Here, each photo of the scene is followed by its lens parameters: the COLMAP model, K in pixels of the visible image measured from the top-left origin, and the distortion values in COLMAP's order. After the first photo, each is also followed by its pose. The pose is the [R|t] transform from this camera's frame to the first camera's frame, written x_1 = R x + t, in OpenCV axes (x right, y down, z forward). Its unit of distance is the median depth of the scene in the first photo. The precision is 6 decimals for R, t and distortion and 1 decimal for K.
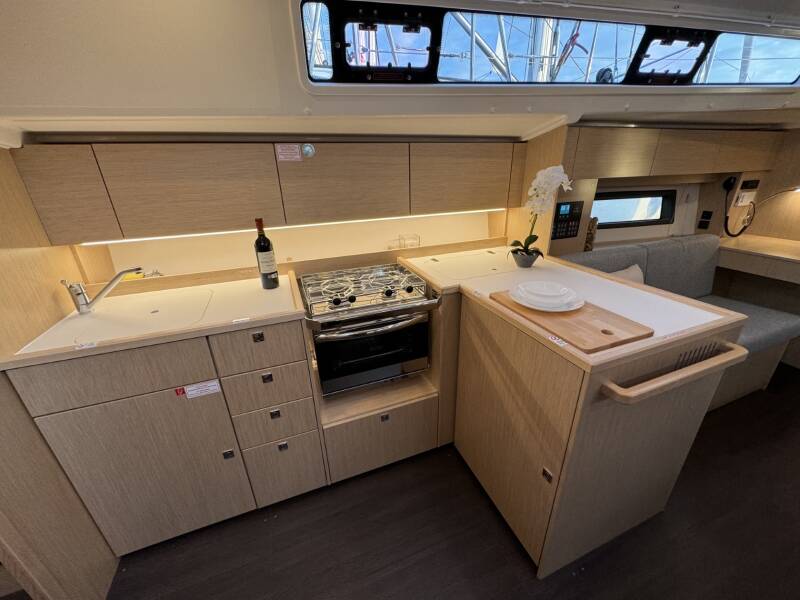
lens RADIAL K [[318.3, 0, 400.4], [0, 318.3, 299.3], [0, 0, 1]] dist [-0.002448, -0.000206]
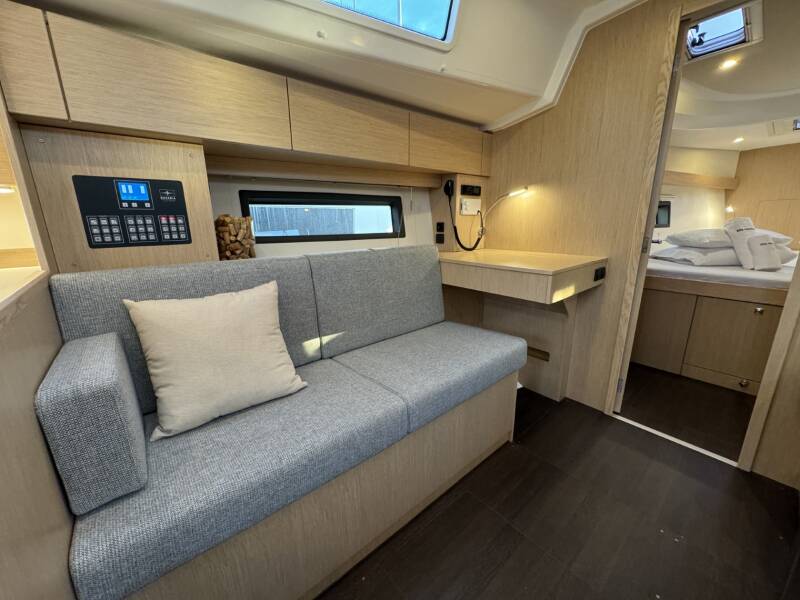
lens RADIAL K [[318.3, 0, 400.4], [0, 318.3, 299.3], [0, 0, 1]] dist [-0.002448, -0.000206]
pose [[0.941898, -0.067231, 0.329103, 0.886587], [0.117154, 0.983994, -0.134281, 0.034772], [-0.314807, 0.165034, 0.934698, 0.430585]]
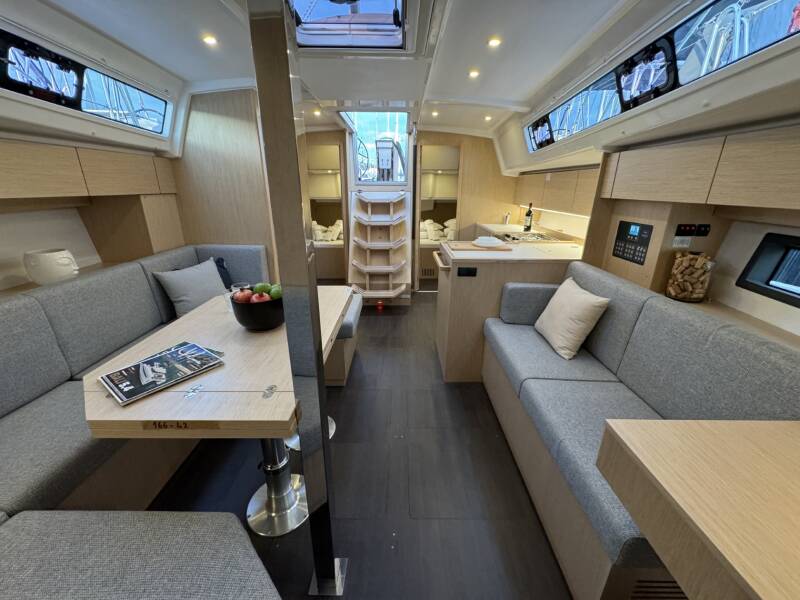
lens RADIAL K [[318.3, 0, 400.4], [0, 318.3, 299.3], [0, 0, 1]] dist [-0.002448, -0.000206]
pose [[-0.359386, 0.332998, -0.871754, 1.971188], [-0.360247, 0.812245, 0.458781, -0.349533], [0.860851, 0.478926, -0.171948, 0.762850]]
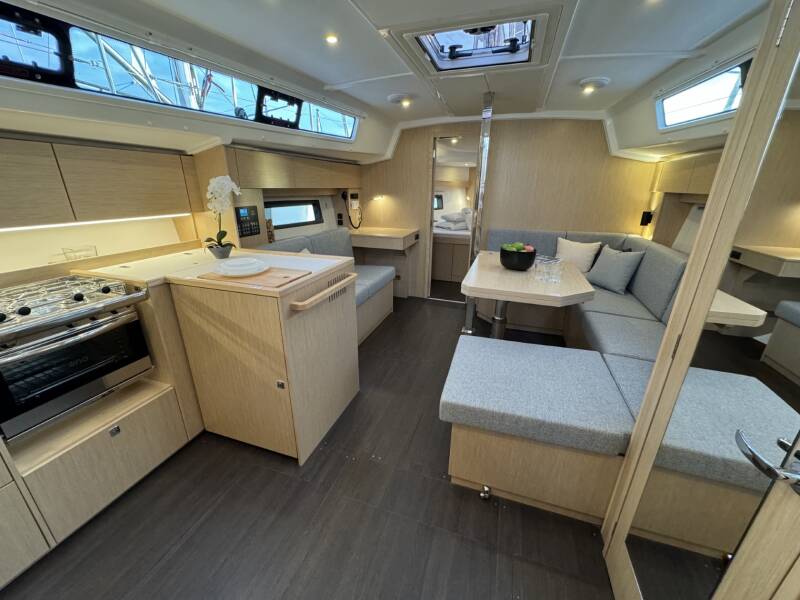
lens RADIAL K [[318.3, 0, 400.4], [0, 318.3, 299.3], [0, 0, 1]] dist [-0.002448, -0.000206]
pose [[0.636500, -0.229523, 0.736334, -0.104135], [0.274955, 0.959494, 0.061408, 0.160521], [-0.720602, 0.163373, 0.673826, -0.268019]]
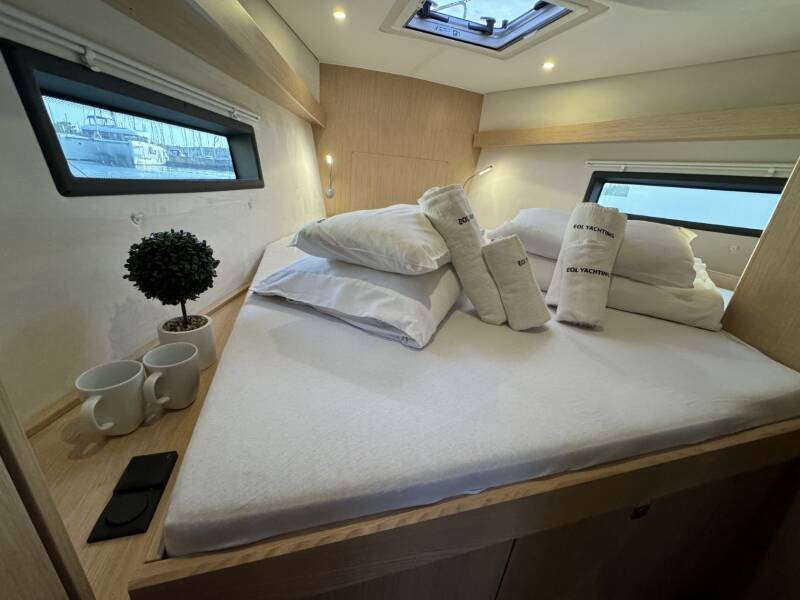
lens RADIAL K [[320.0, 0, 400.2], [0, 320.0, 299.3], [0, 0, 1]] dist [-0.002326, 0.000003]
pose [[0.065236, -0.322308, 0.944384, 2.212410], [0.299601, 0.909063, 0.289558, -0.334720], [-0.951832, 0.264049, 0.155867, 1.251637]]
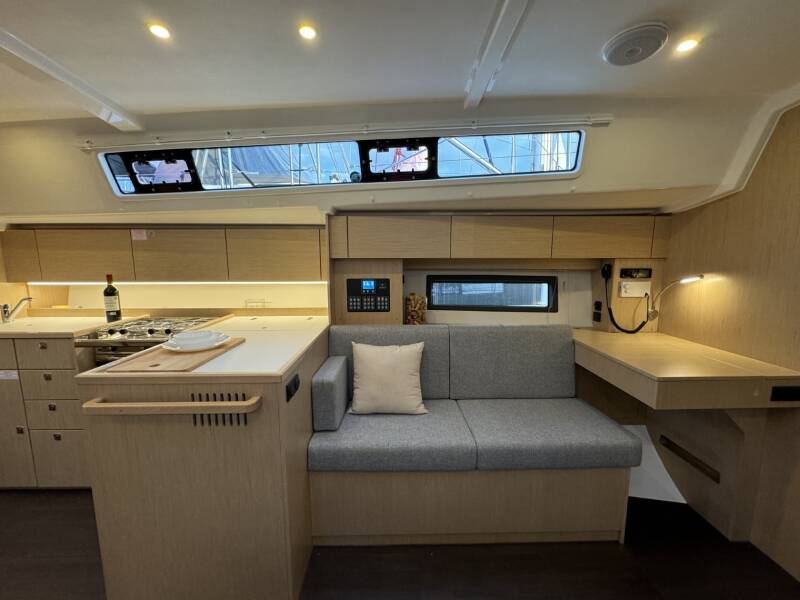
lens RADIAL K [[320.0, 0, 400.2], [0, 320.0, 299.3], [0, 0, 1]] dist [-0.002326, 0.000003]
pose [[0.938431, 0.066853, -0.338936, 1.157832], [-0.152202, 0.960757, -0.231905, 0.000438], [0.310132, 0.269213, 0.911780, 0.061095]]
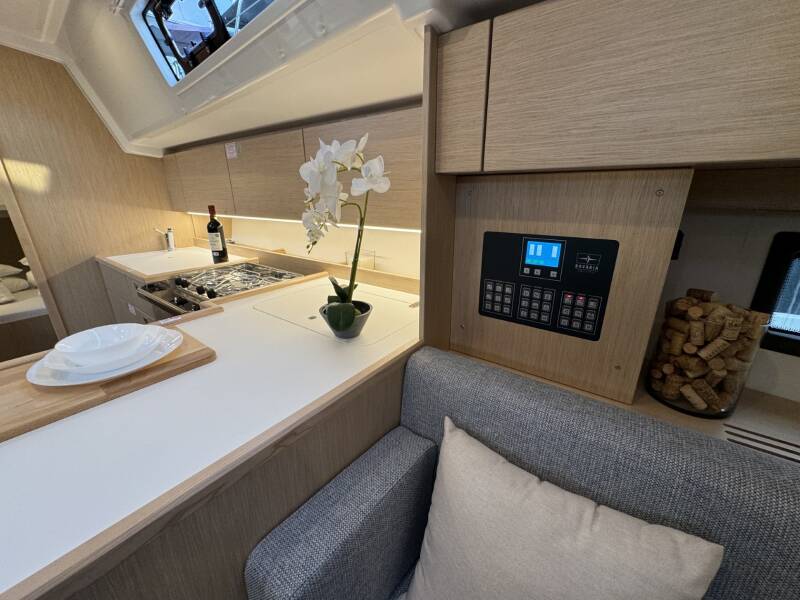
lens RADIAL K [[318.3, 0, 400.4], [0, 318.3, 299.3], [0, 0, 1]] dist [-0.002448, -0.000206]
pose [[0.529263, 0.292904, -0.796297, 0.867509], [-0.333976, 0.934676, 0.121826, -0.260055], [0.779962, 0.201466, 0.592512, 0.767933]]
